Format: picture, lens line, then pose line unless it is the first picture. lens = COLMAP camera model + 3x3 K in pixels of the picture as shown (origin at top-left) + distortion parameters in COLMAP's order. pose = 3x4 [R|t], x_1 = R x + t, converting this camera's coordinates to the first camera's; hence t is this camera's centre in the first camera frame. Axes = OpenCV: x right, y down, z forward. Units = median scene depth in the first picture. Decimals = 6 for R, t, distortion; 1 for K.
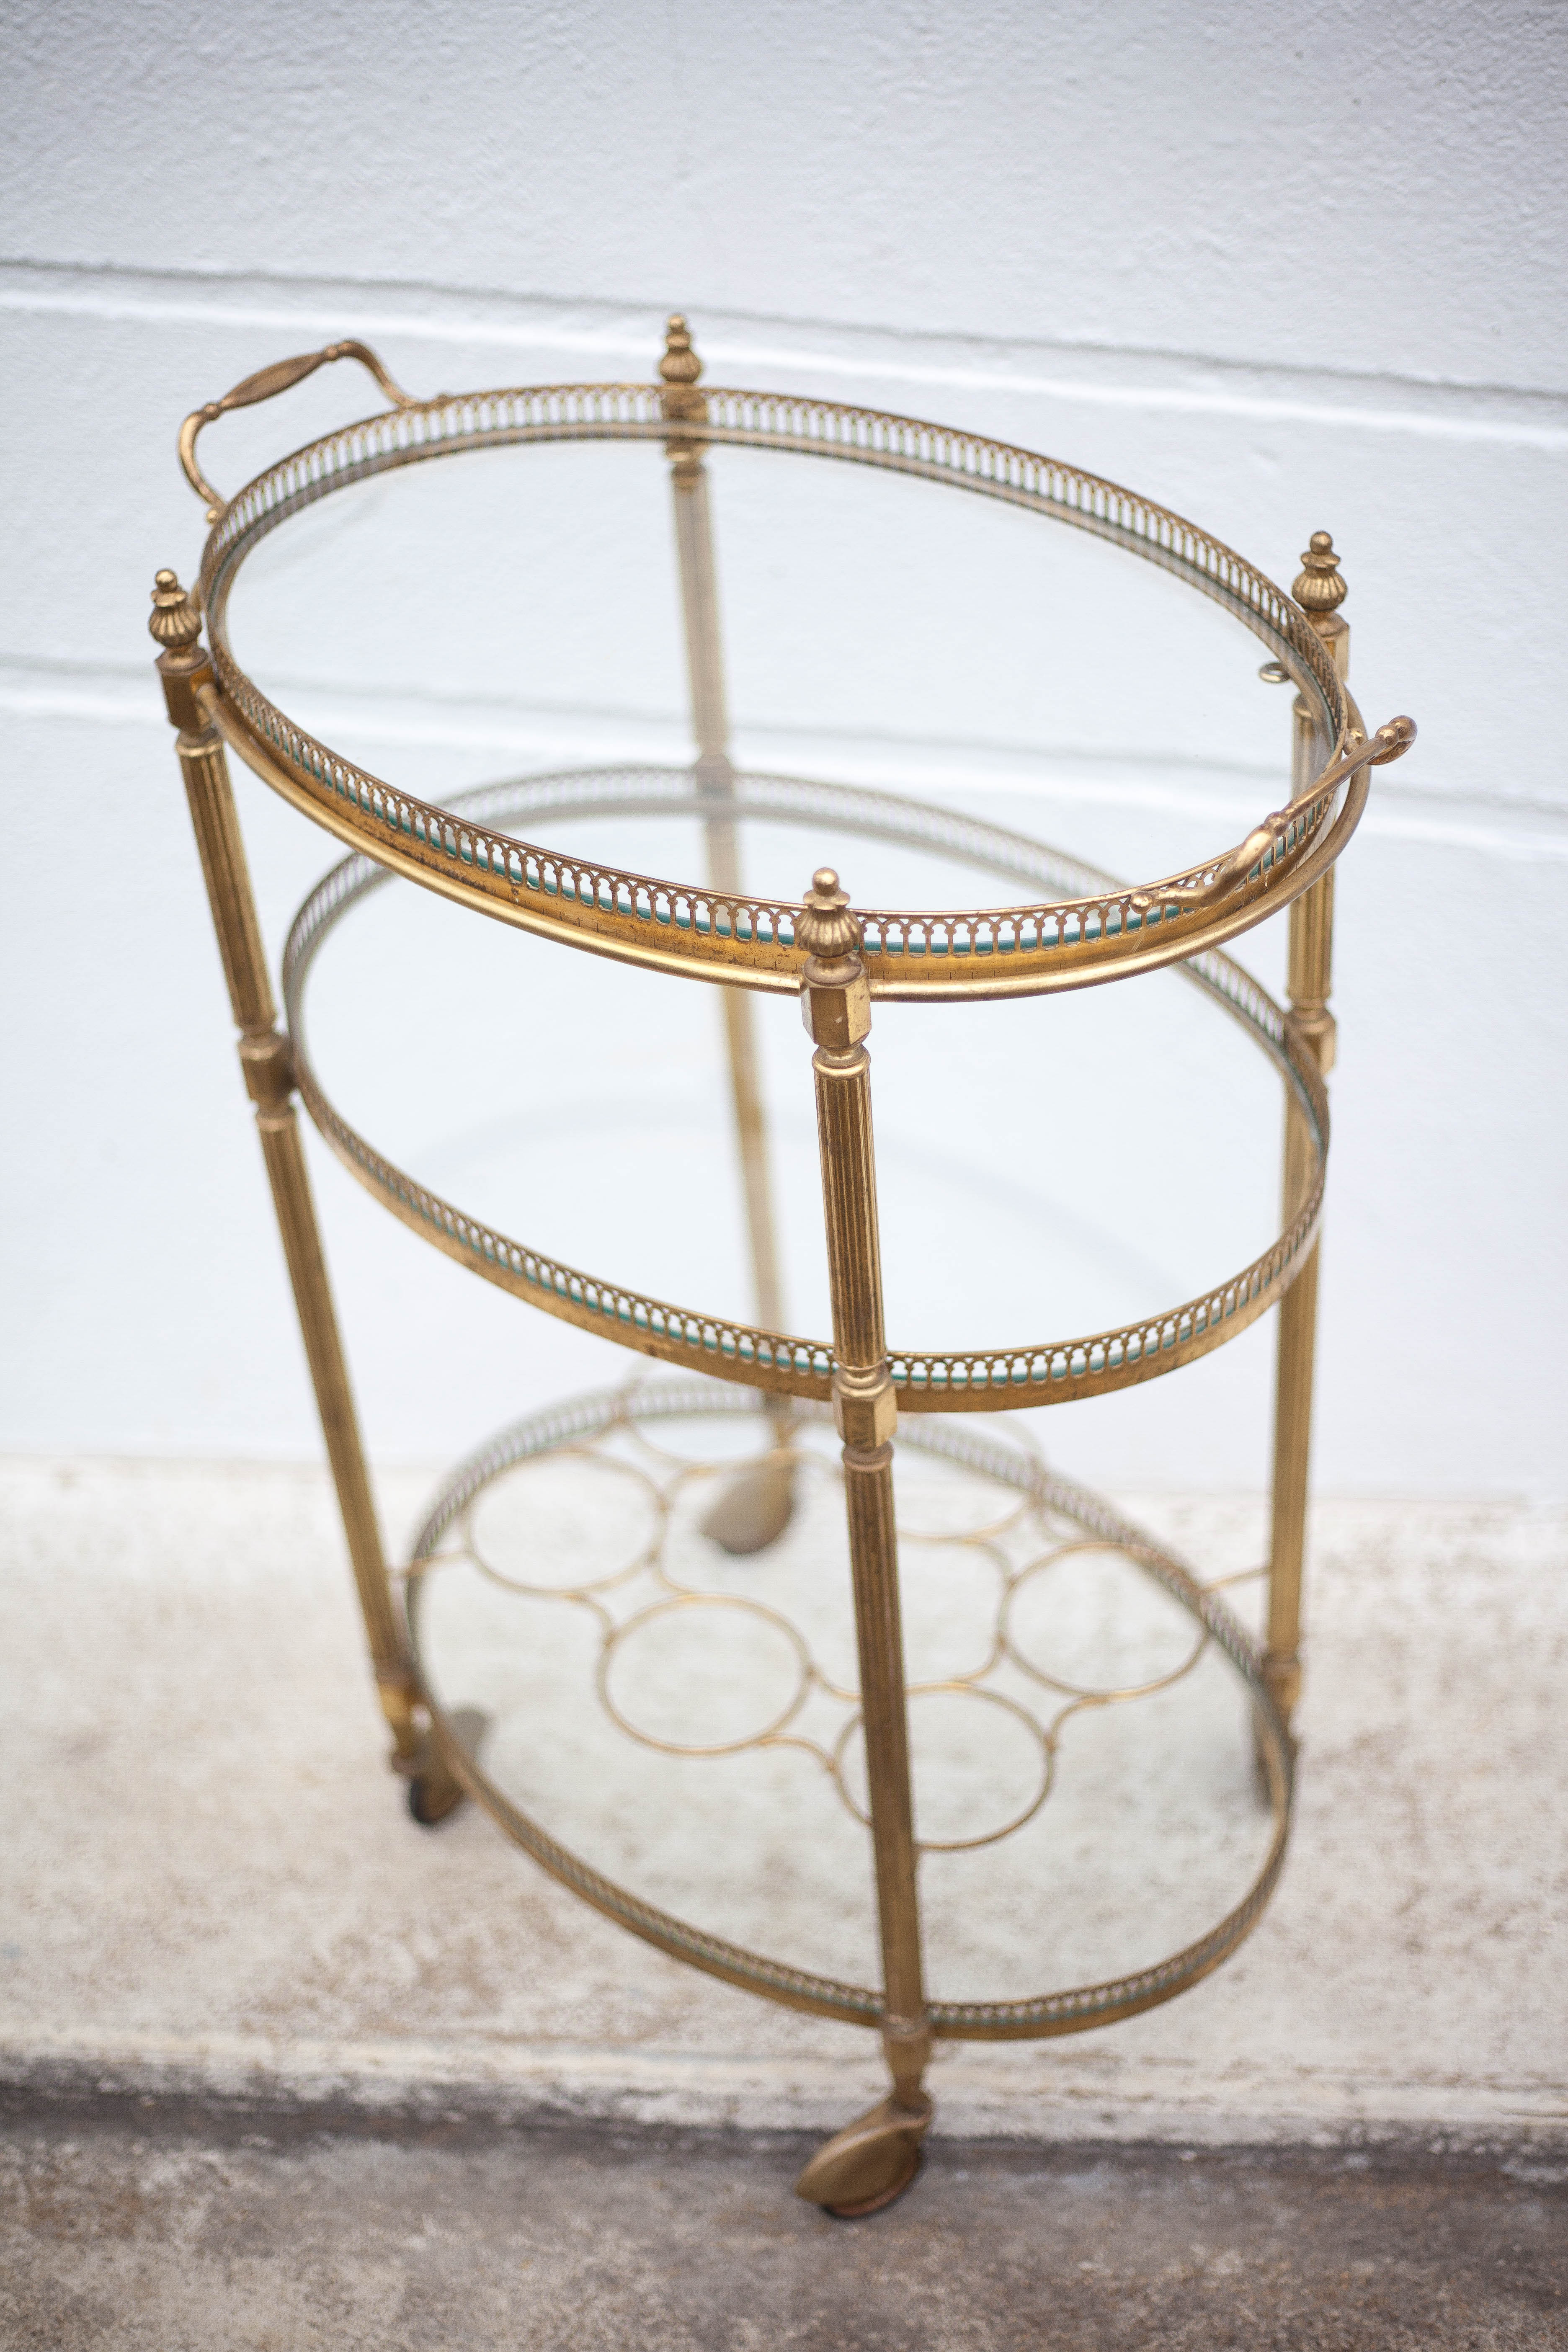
lens RADIAL K [[3535.6, 0, 780.2], [0, 3535.6, 1167.9], [0, 0, 1]] dist [-0.106706, -0.114563]
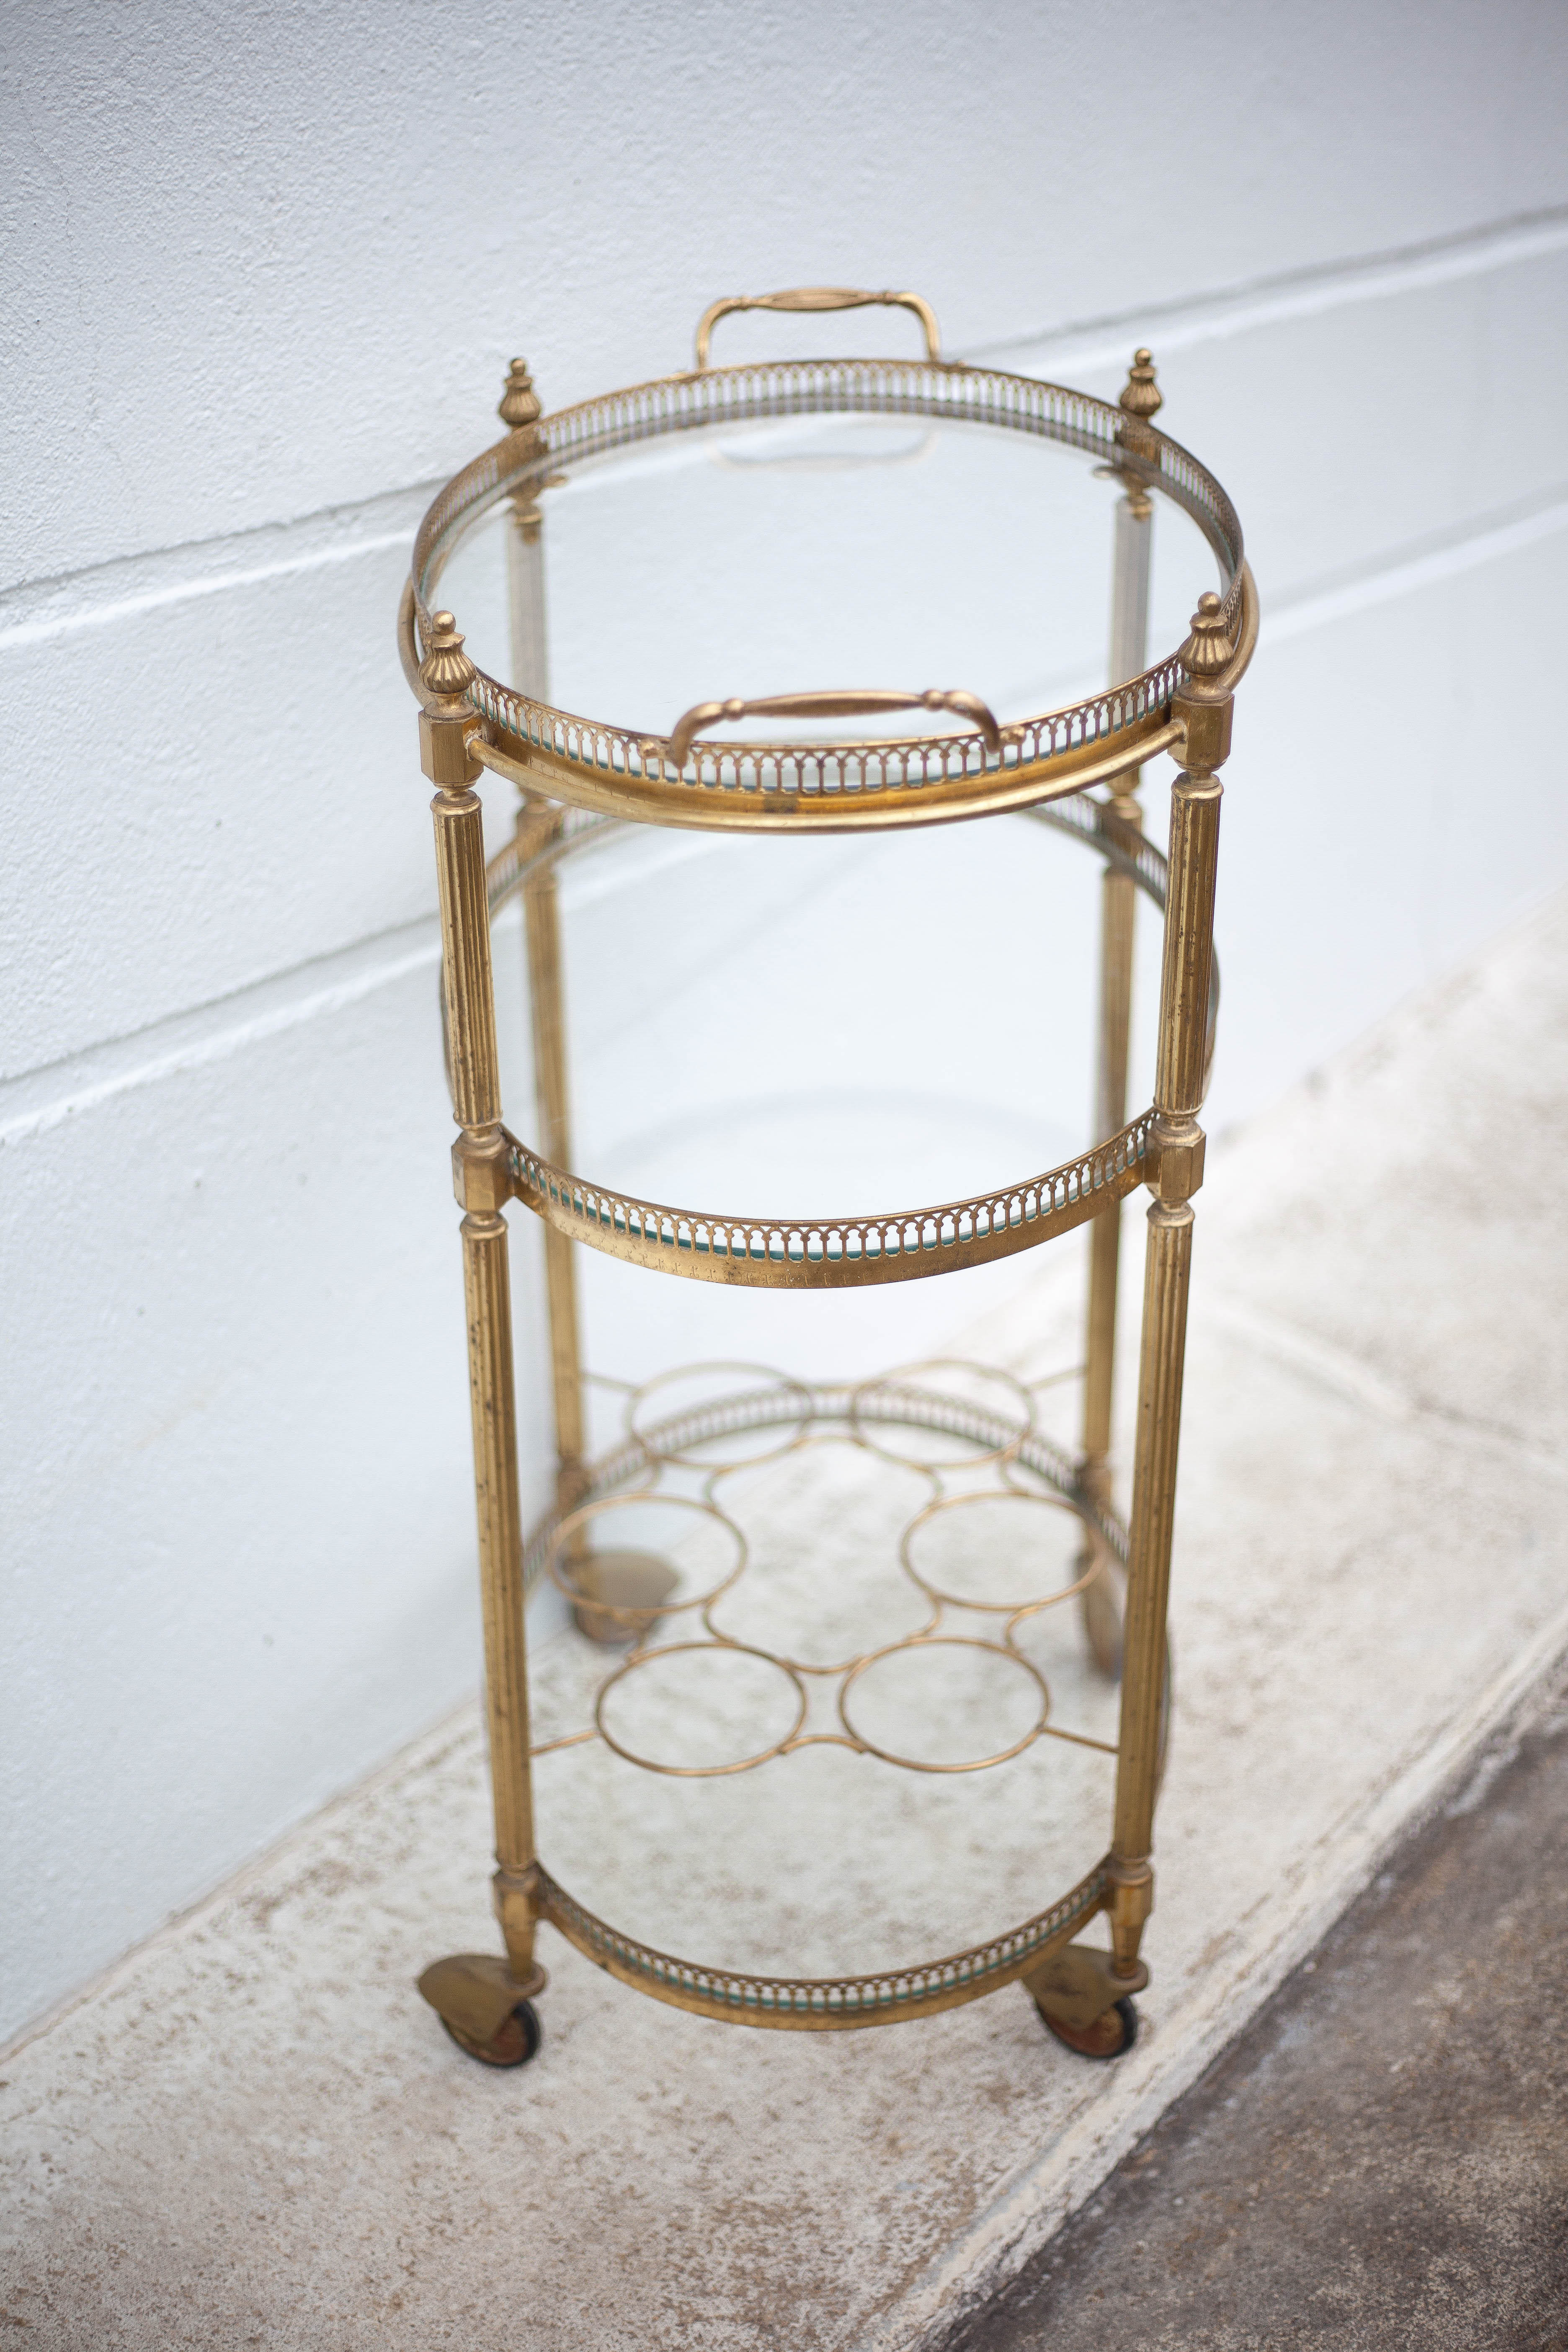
lens RADIAL K [[3485.4, 0, 780.0], [0, 3485.4, 1172.2], [0, 0, 1]] dist [-0.117214, -0.069755]
pose [[0.525867, -0.391549, 0.755085, -0.676755], [0.459049, 0.878003, 0.135590, -0.152668], [-0.716057, 0.275318, 0.641453, 0.363465]]
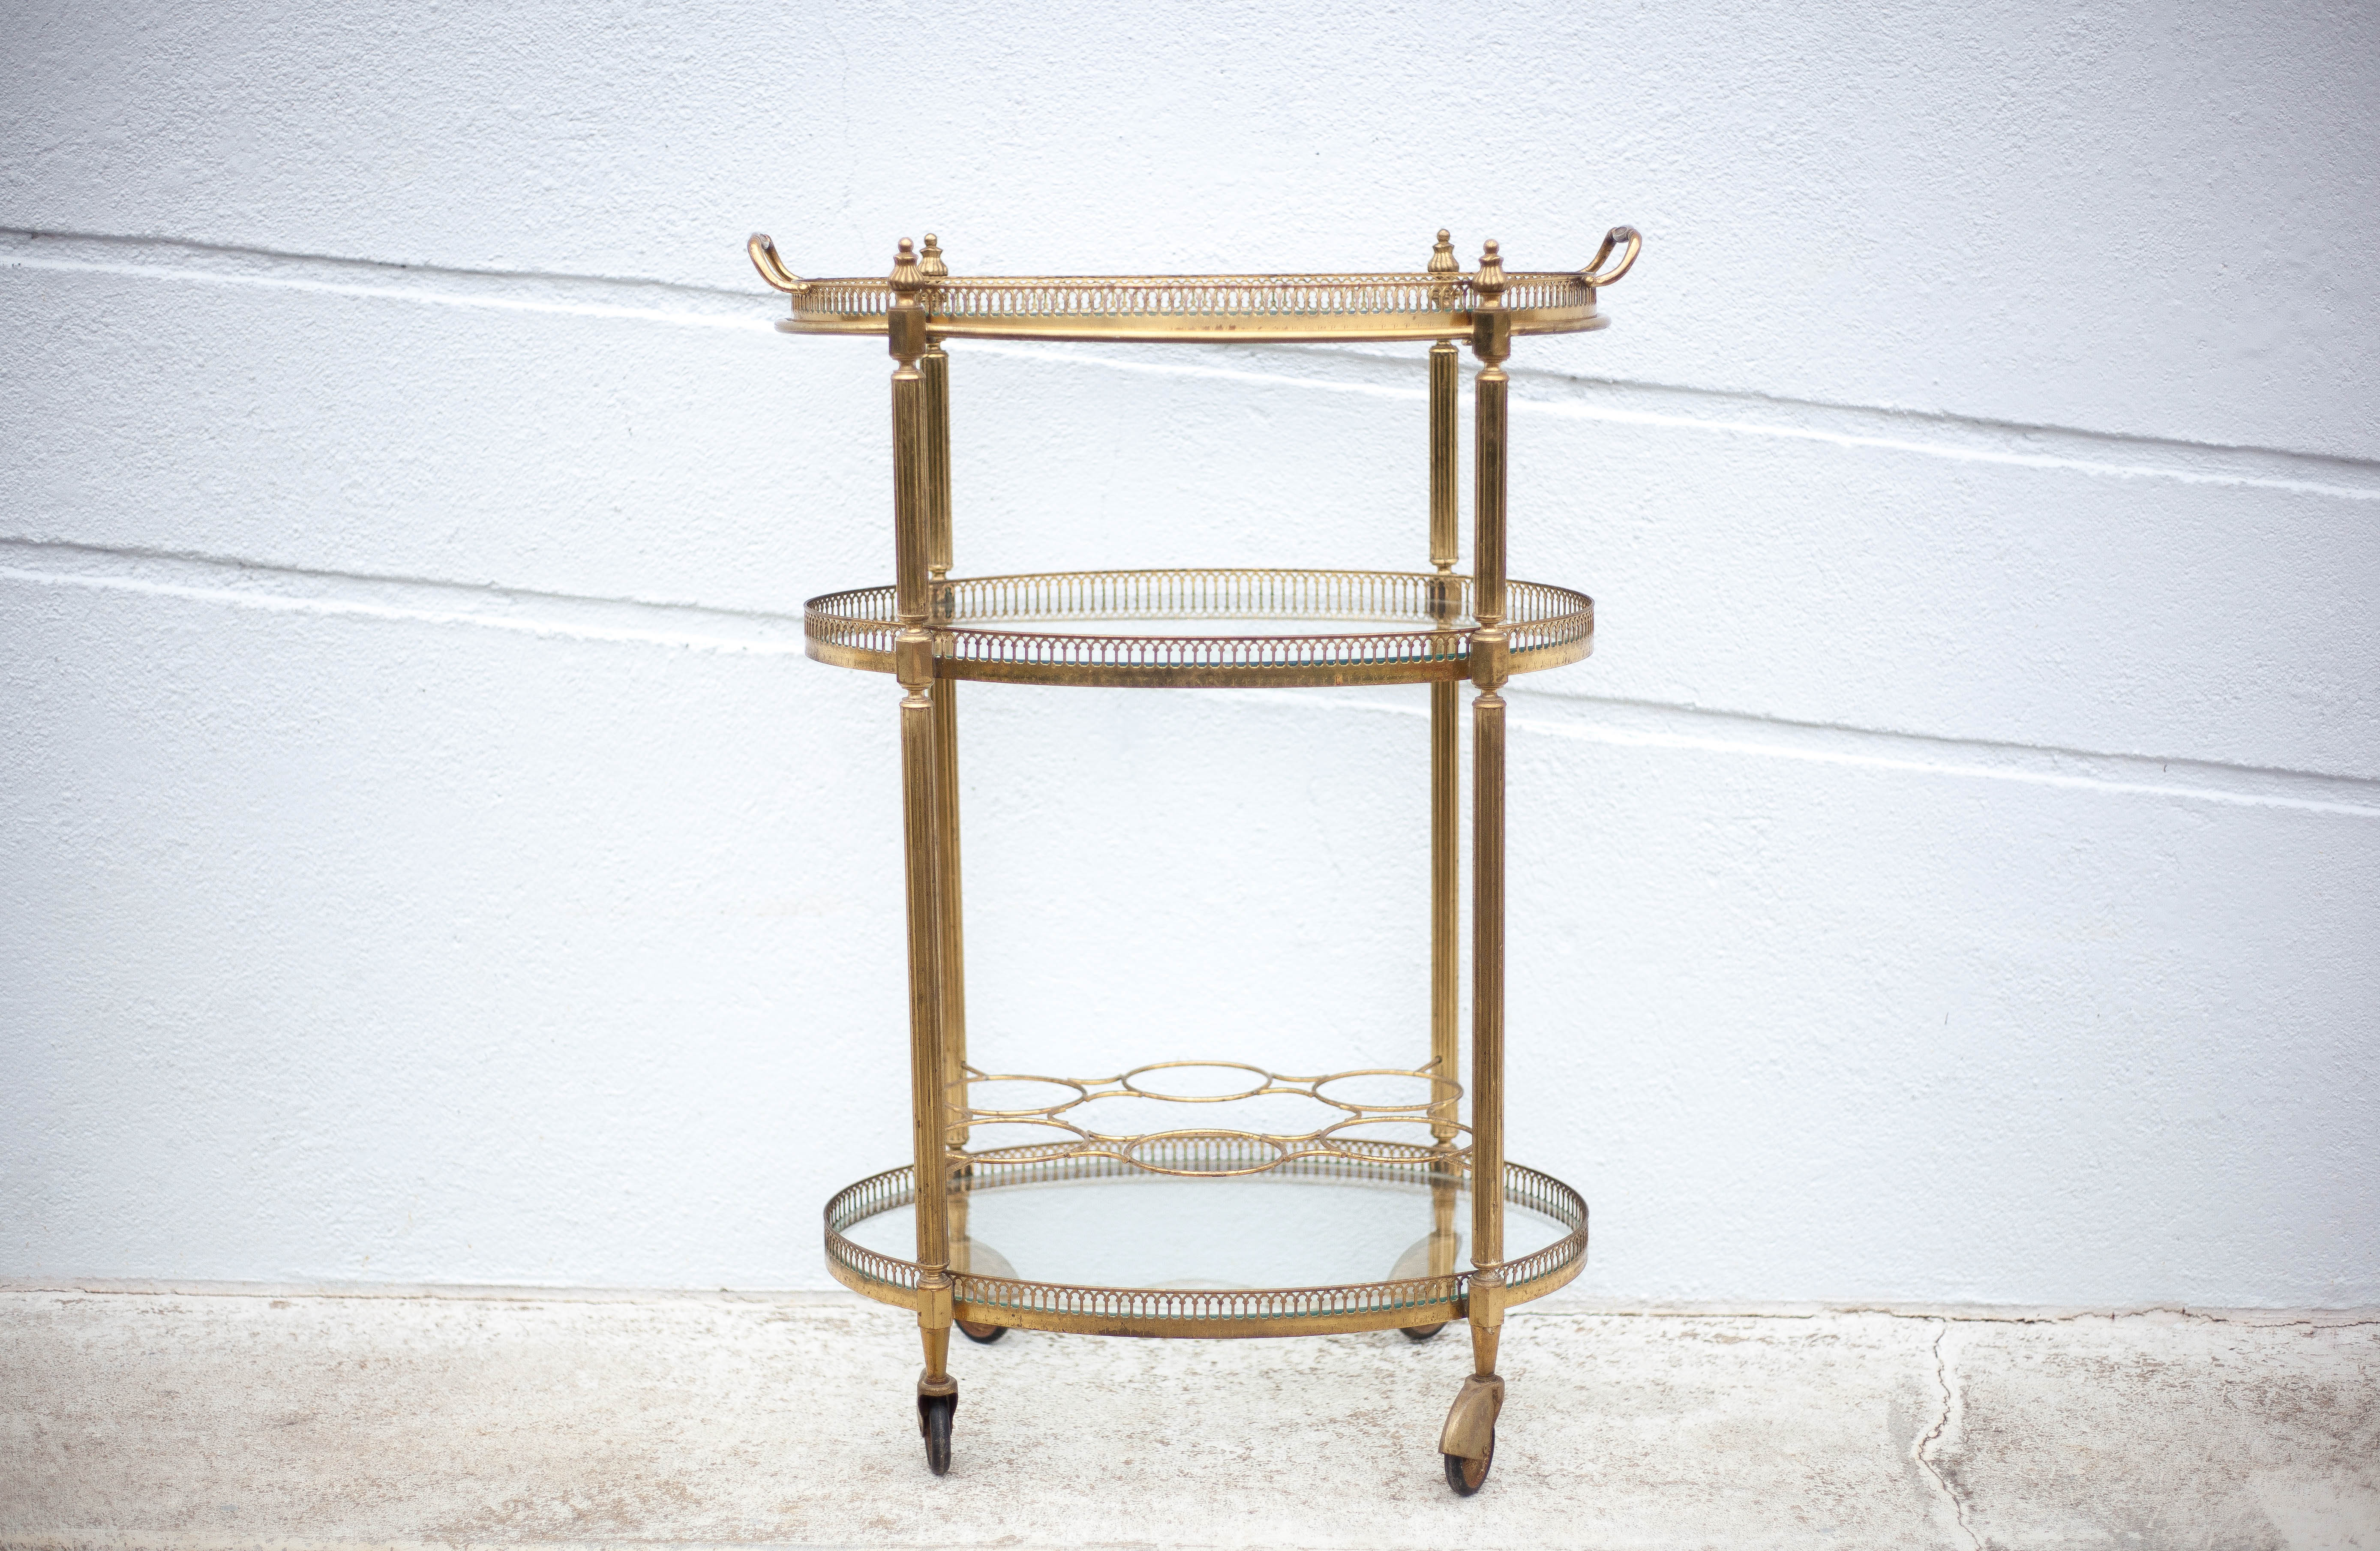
lens RADIAL K [[3533.7, 0, 1185.7], [0, 3533.7, 787.6], [0, 0, 1]] dist [-0.124786, -0.008528]
pose [[0.996087, 0.031336, 0.082638, -0.001374], [0.003468, 0.920457, -0.390828, 0.490321], [-0.088312, 0.389585, 0.916747, -0.223620]]
